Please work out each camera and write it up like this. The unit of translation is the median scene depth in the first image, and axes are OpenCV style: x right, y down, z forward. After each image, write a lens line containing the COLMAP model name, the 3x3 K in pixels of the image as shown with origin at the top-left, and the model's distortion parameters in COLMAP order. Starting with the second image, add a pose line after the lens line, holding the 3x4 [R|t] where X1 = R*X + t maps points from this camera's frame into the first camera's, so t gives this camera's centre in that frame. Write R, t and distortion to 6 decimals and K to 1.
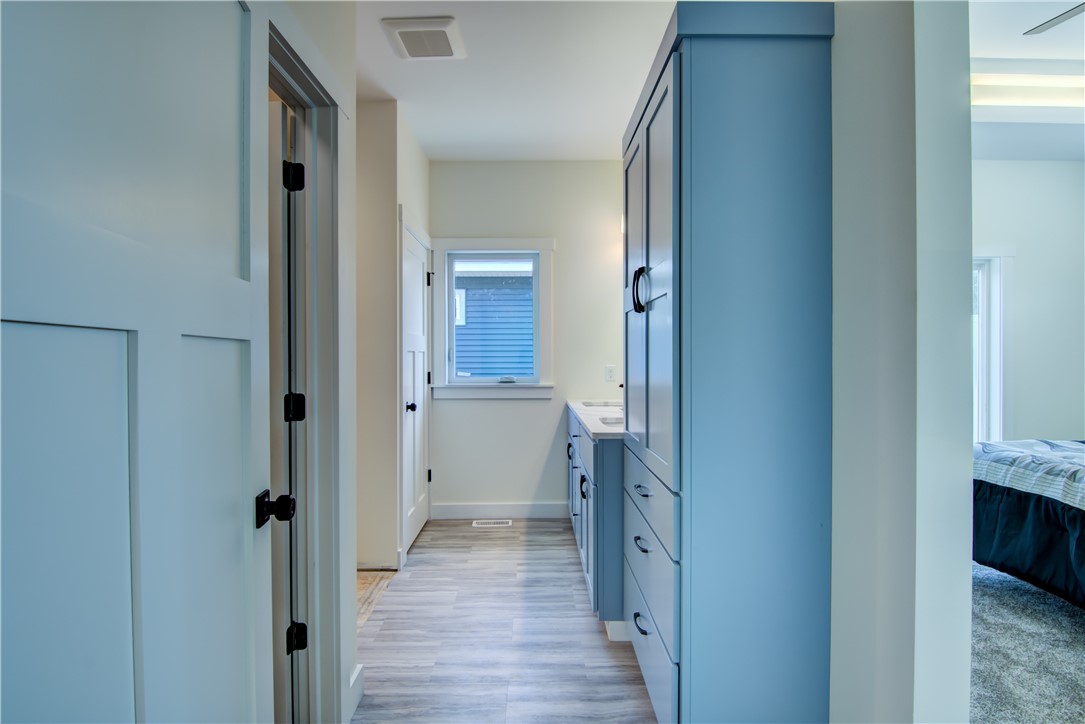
lens RADIAL K [[558.0, 0, 528.7], [0, 558.0, 358.9], [0, 0, 1]] dist [-0.000394, -0.013365]
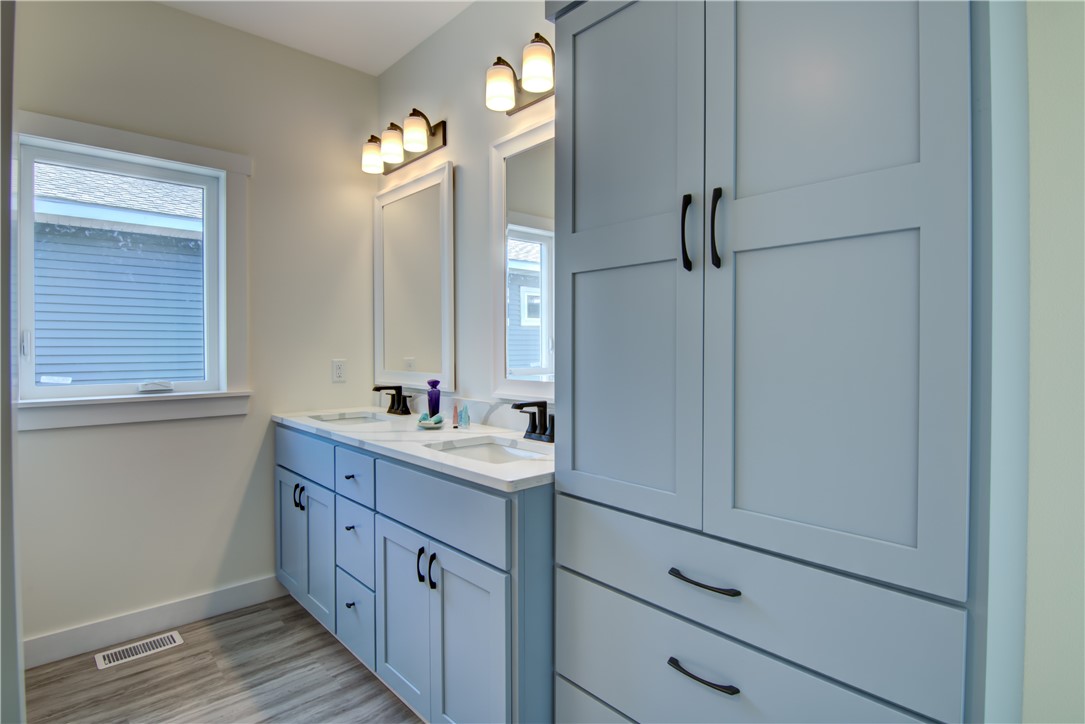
lens RADIAL K [[558.0, 0, 528.7], [0, 558.0, 358.9], [0, 0, 1]] dist [-0.000394, -0.013365]
pose [[0.735675, -0.014416, 0.677182, -0.166898], [0.001090, 0.999797, 0.020100, -0.002916], [-0.677334, -0.014049, 0.735541, 0.383680]]
